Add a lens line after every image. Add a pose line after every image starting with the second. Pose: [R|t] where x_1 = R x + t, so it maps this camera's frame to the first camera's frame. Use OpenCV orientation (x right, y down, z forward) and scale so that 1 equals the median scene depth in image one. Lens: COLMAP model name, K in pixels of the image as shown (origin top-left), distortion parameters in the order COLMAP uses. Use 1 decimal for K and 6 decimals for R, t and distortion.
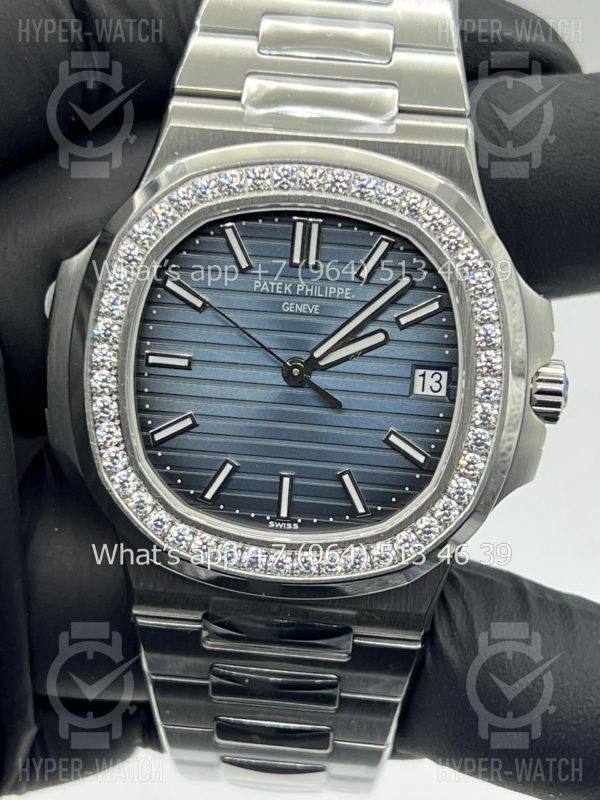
lens RADIAL K [[1855.3, 0, 300.0], [0, 1855.3, 400.0], [0, 0, 1]] dist [0.262475, -0.171213]
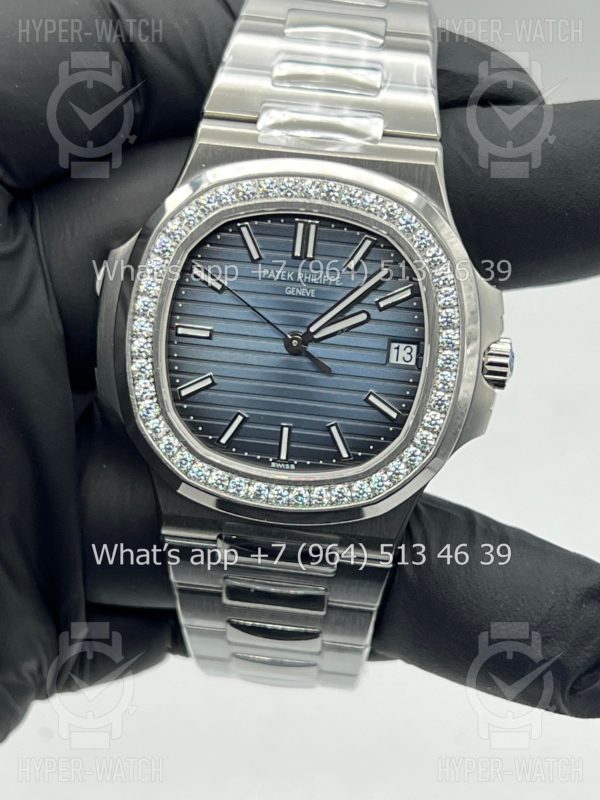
lens RADIAL K [[1811.3, 0, 300.0], [0, 1811.3, 400.0], [0, 0, 1]] dist [0.268803, 0.142568]
pose [[0.999393, 0.022994, -0.026186, 0.033868], [-0.022499, 0.999566, 0.019027, -0.000183], [0.026612, -0.018426, 0.999476, -0.218665]]
